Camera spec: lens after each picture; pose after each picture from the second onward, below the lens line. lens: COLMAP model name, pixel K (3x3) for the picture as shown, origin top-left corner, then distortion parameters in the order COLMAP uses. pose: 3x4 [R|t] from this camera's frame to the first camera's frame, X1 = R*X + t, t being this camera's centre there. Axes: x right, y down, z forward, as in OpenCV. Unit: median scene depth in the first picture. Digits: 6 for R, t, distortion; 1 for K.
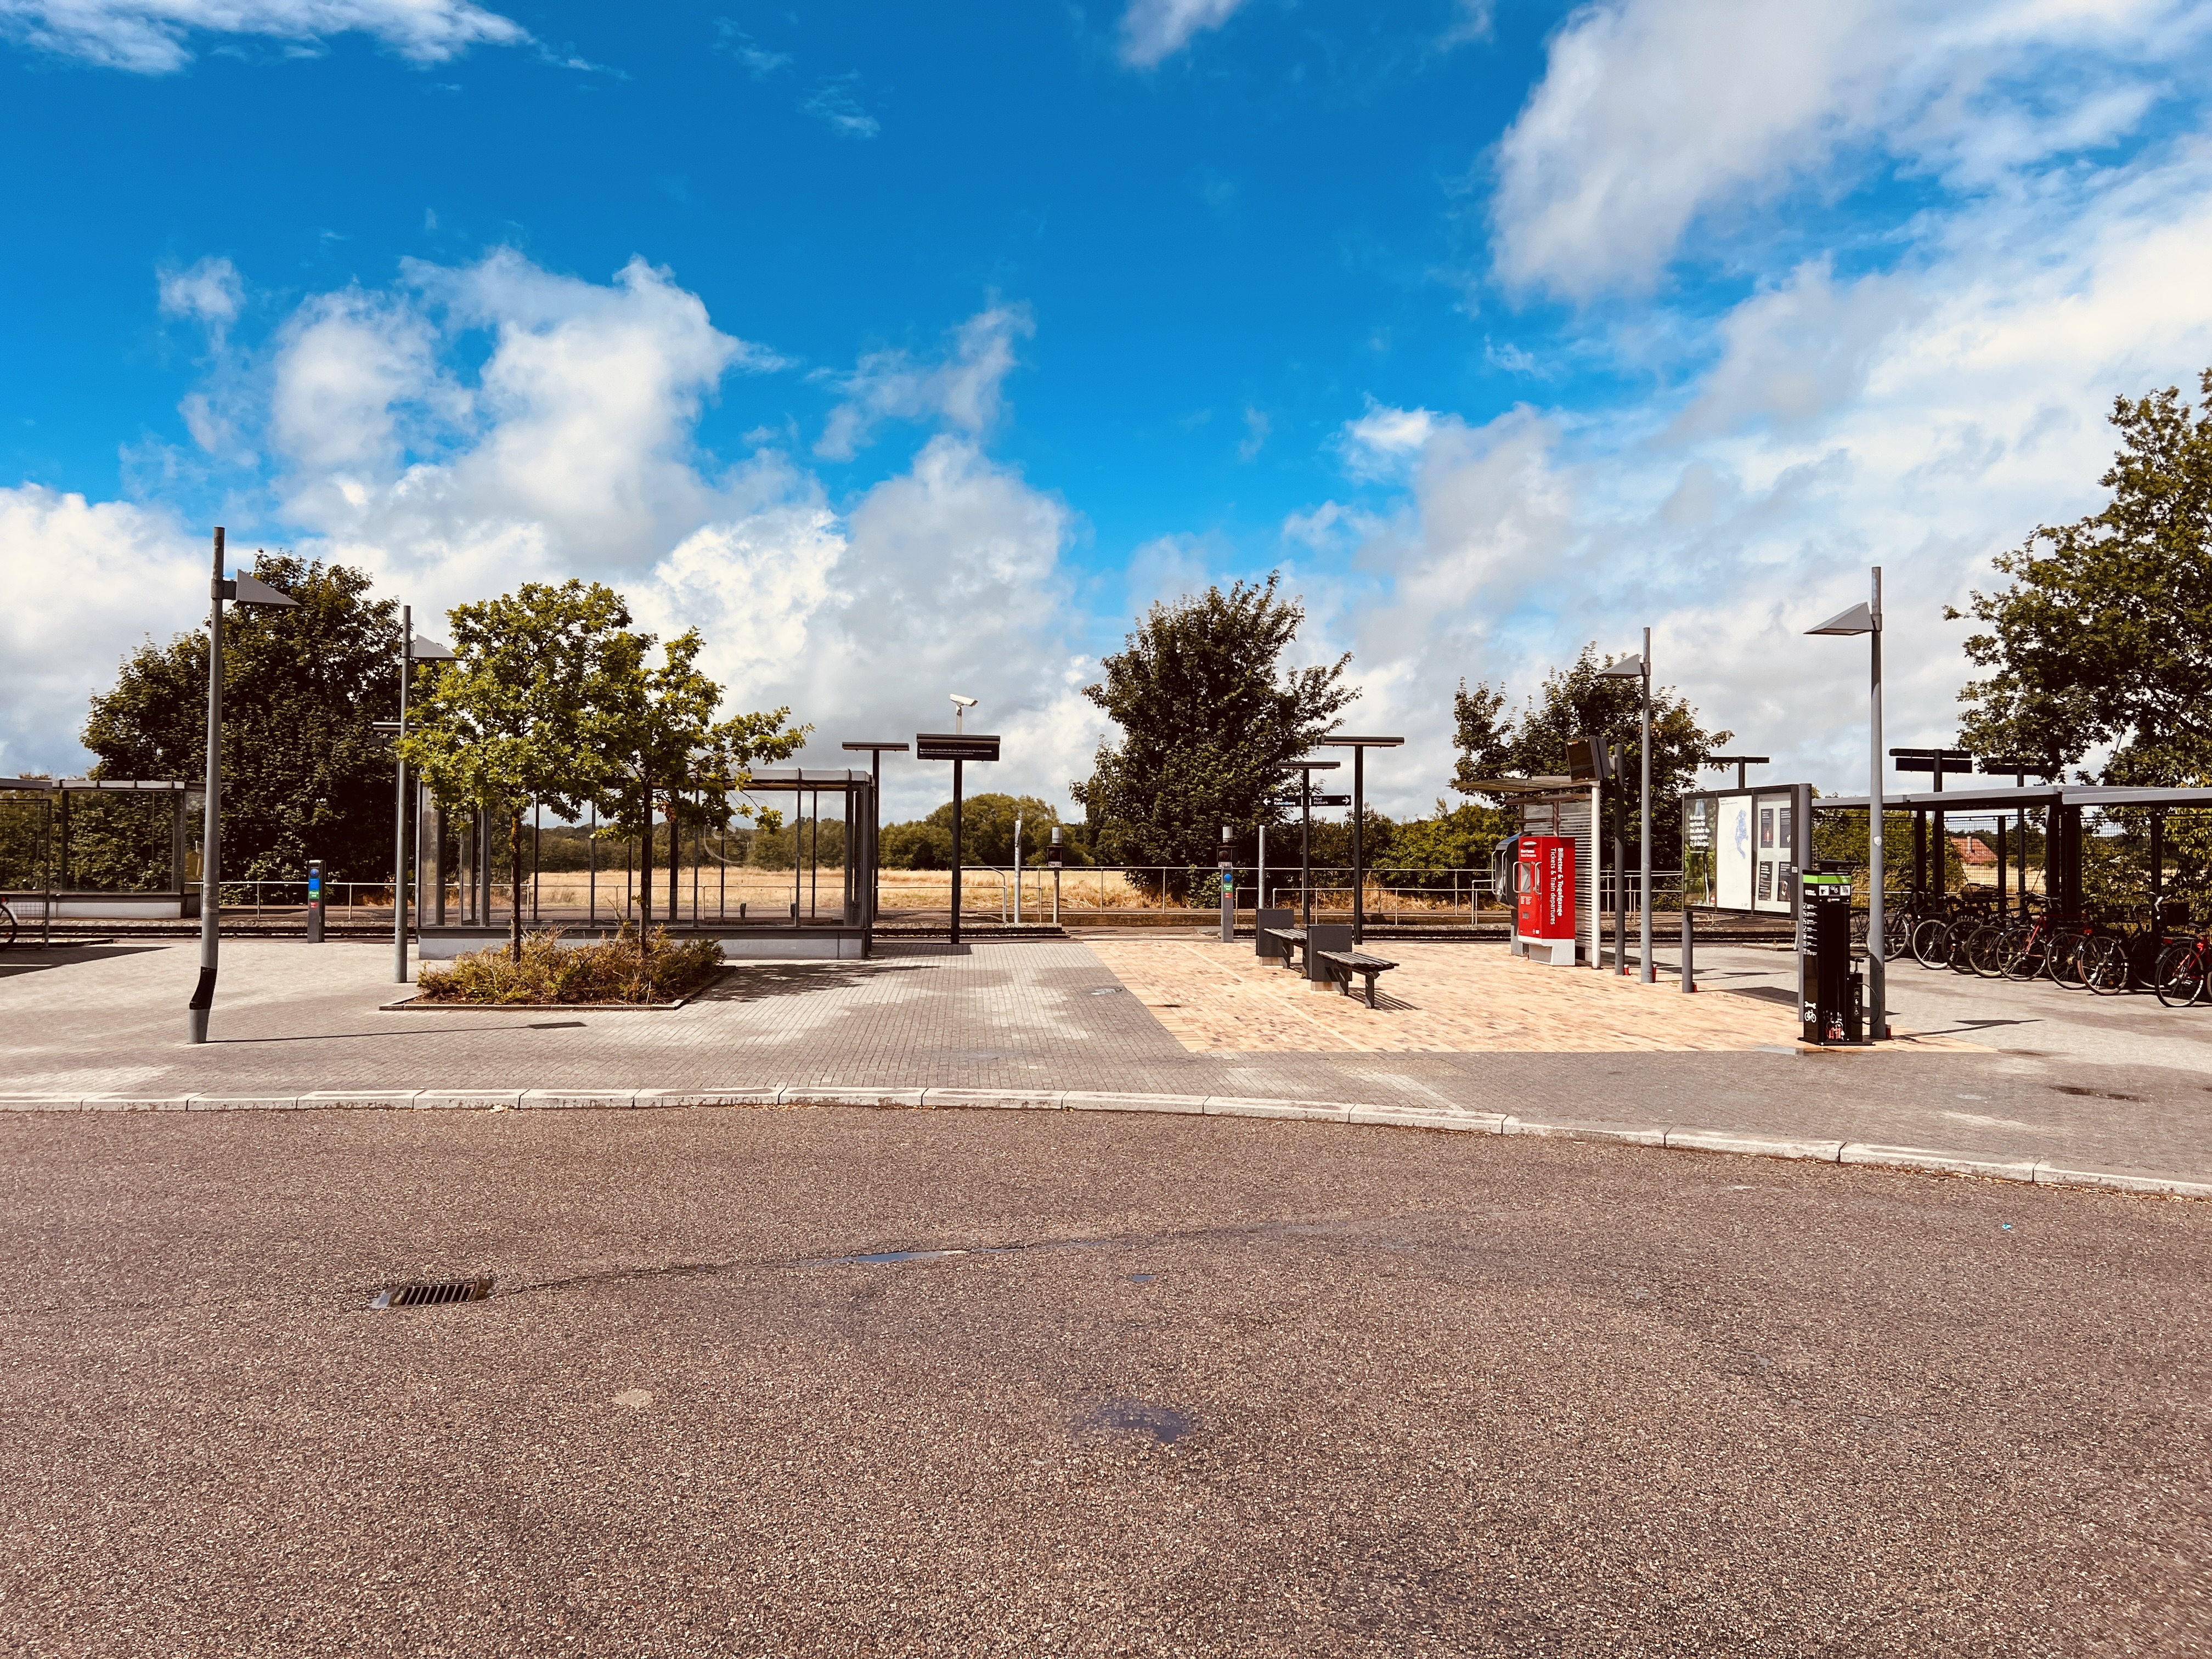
lens RADIAL K [[1680.6, 0, 1110.9], [0, 1680.6, 816.8], [0, 0, 1]] dist [0.077648, -0.085842]
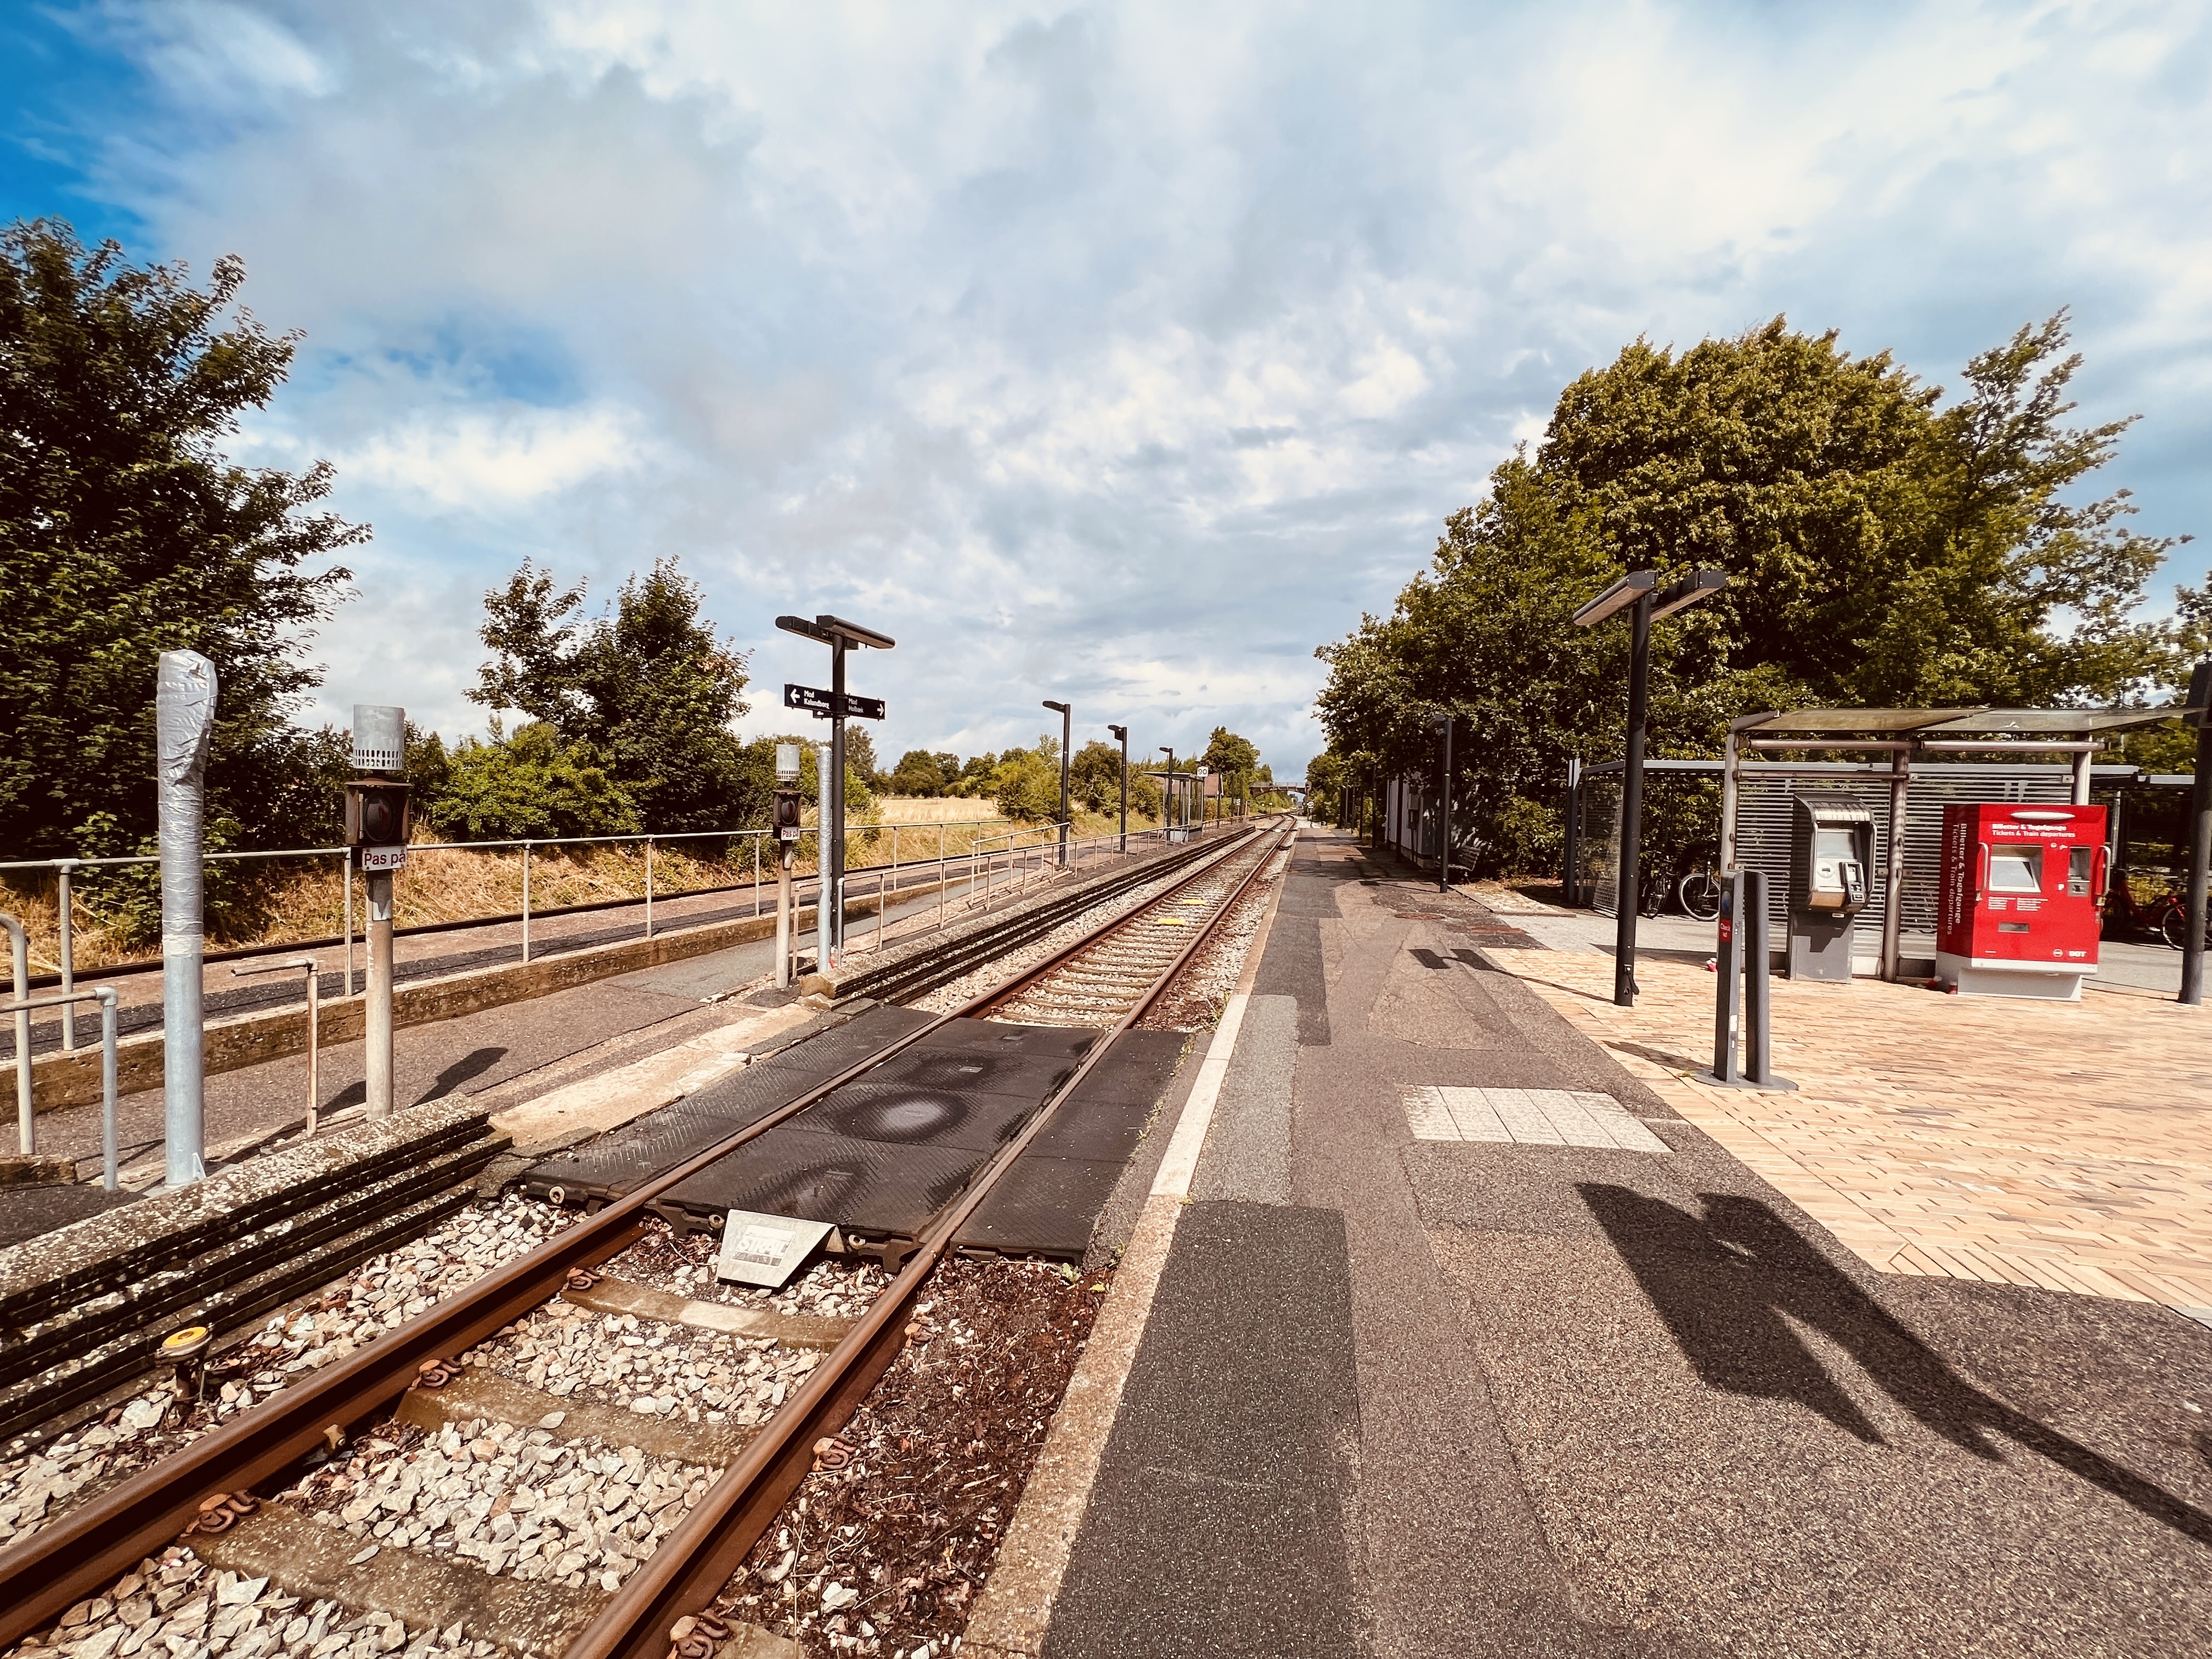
lens RADIAL K [[885.9, 0, 1102.6], [0, 885.9, 837.0], [0, 0, 1]] dist [0.000889, -0.000673]
pose [[0.310602, -0.036036, 0.949857, -0.159410], [-0.041526, 0.997813, 0.051435, 0.019779], [-0.949632, -0.055419, 0.308427, 1.123090]]
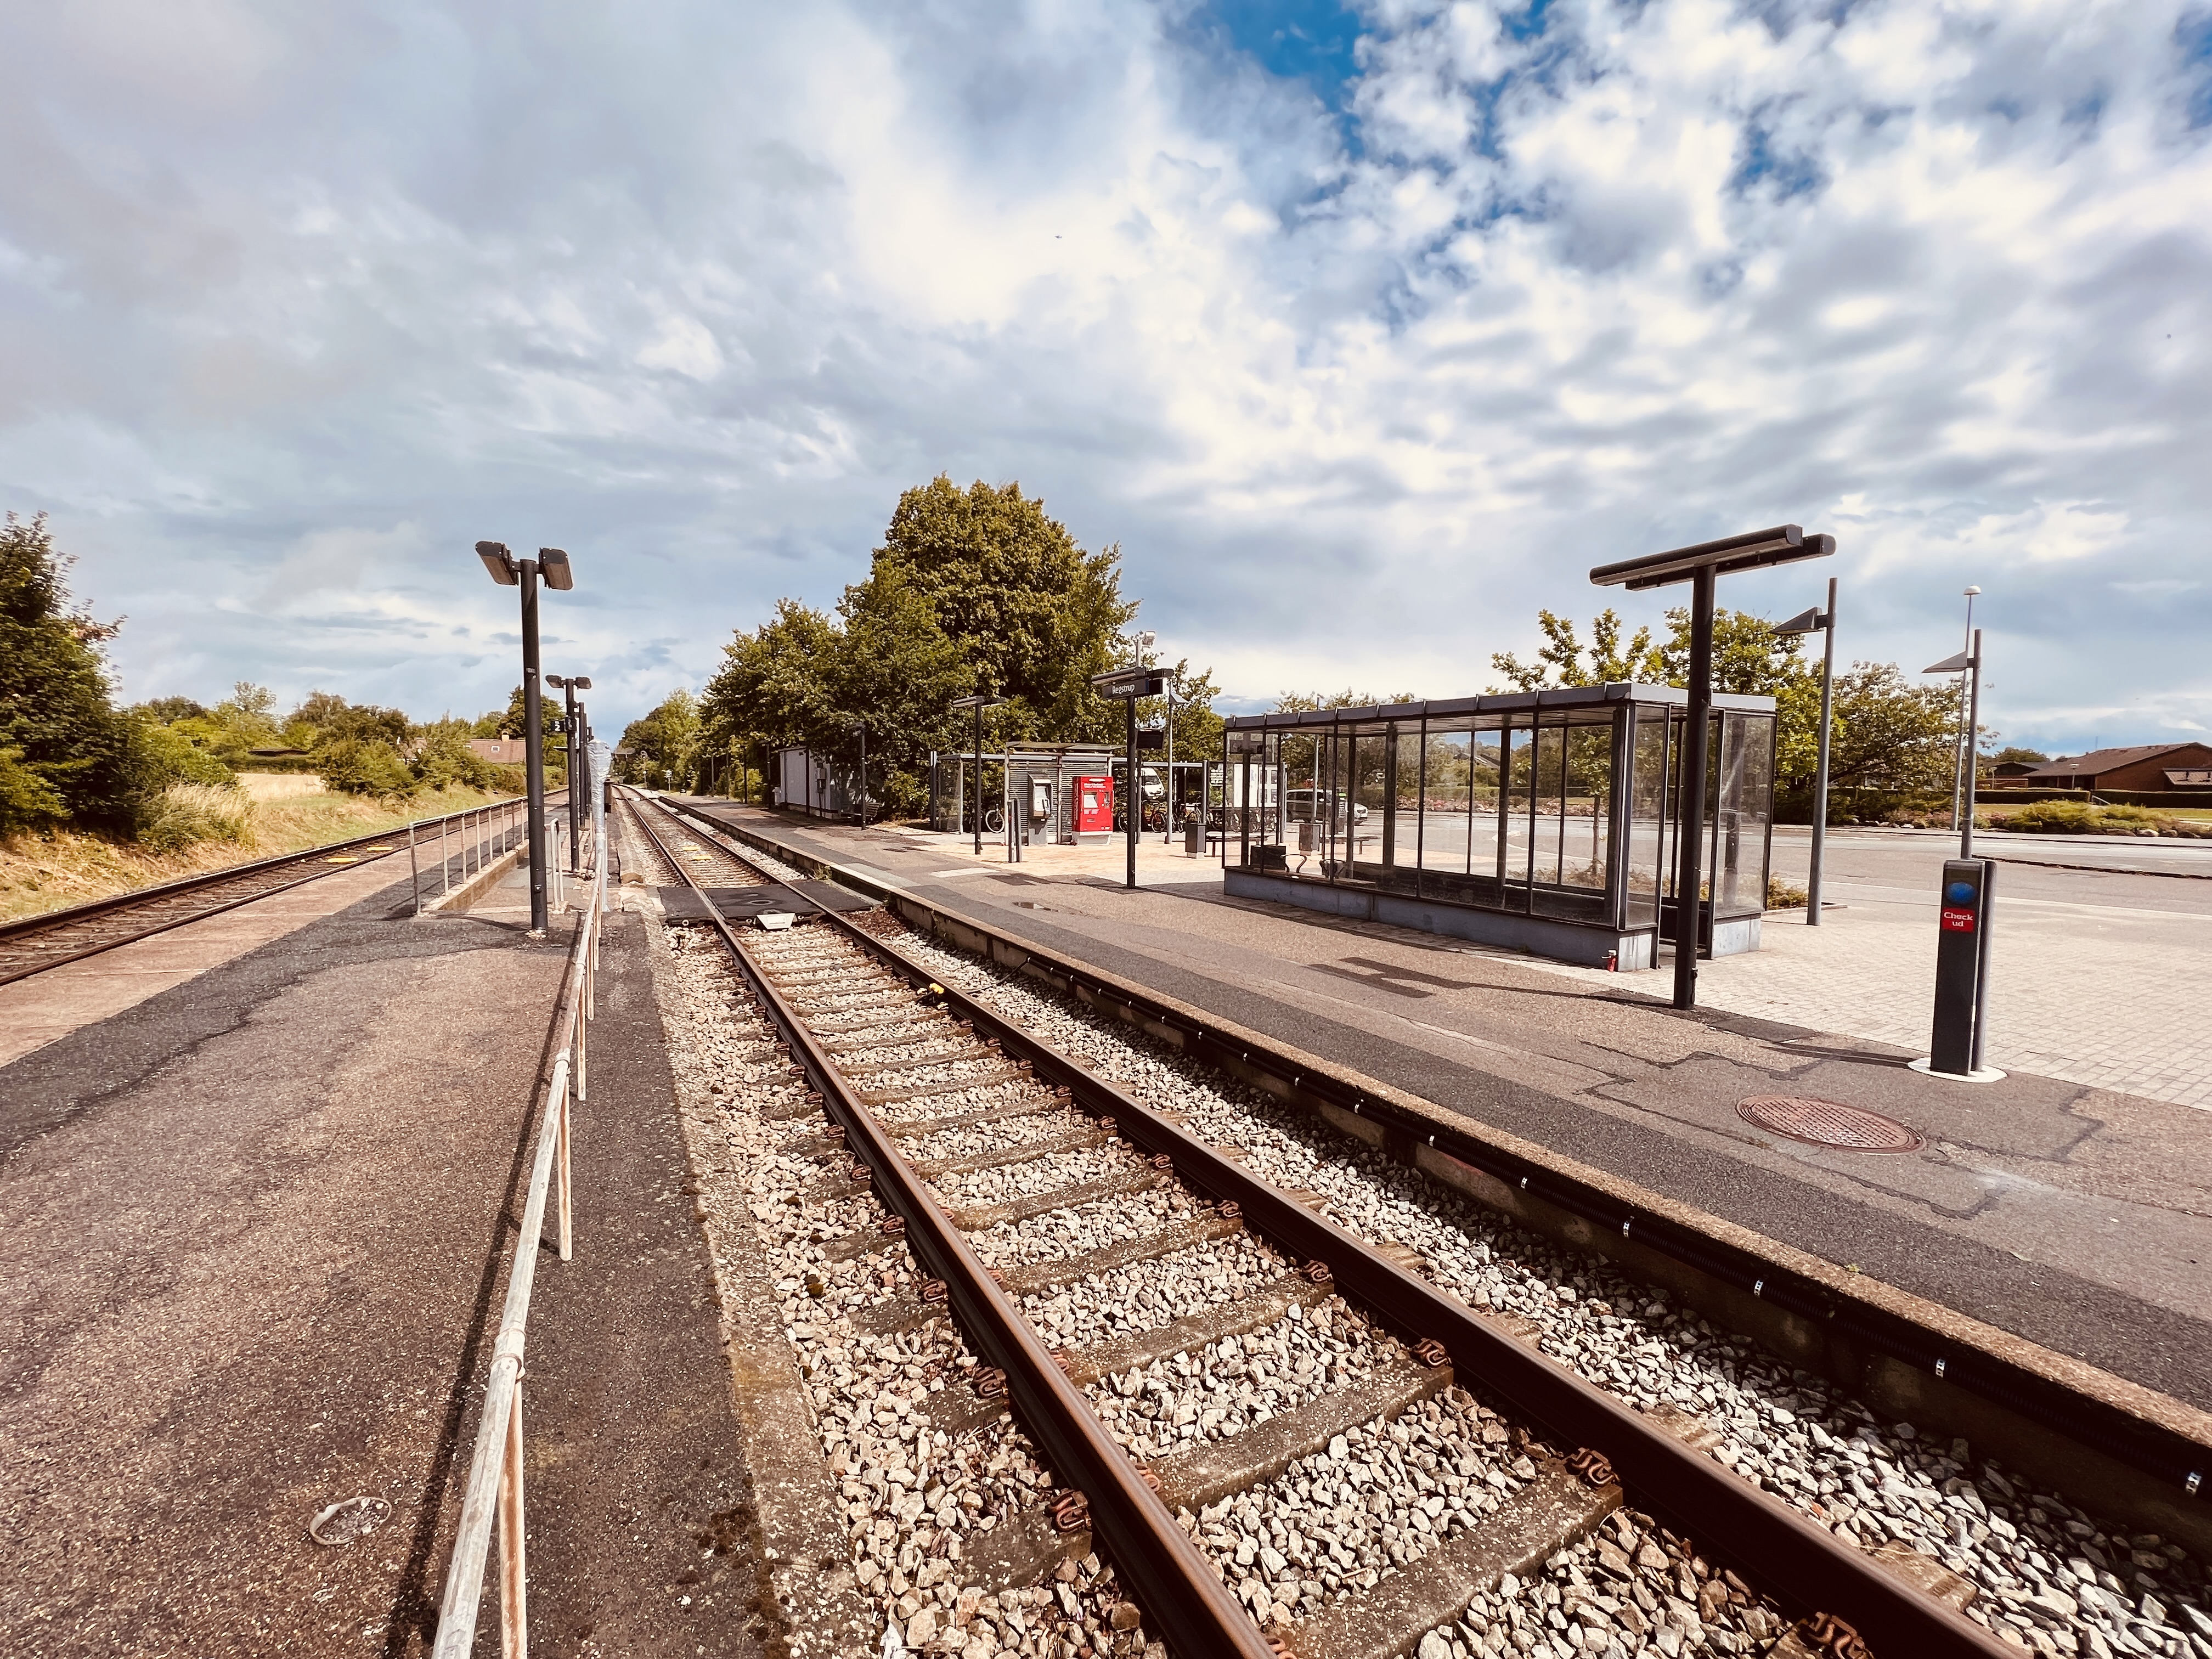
lens RADIAL K [[885.9, 0, 1102.6], [0, 885.9, 837.0], [0, 0, 1]] dist [0.000889, -0.000673]
pose [[-0.405368, -0.069924, 0.911475, -0.556547], [-0.031592, 0.997546, 0.062476, 0.016104], [-0.913607, -0.003469, -0.406582, 1.254351]]
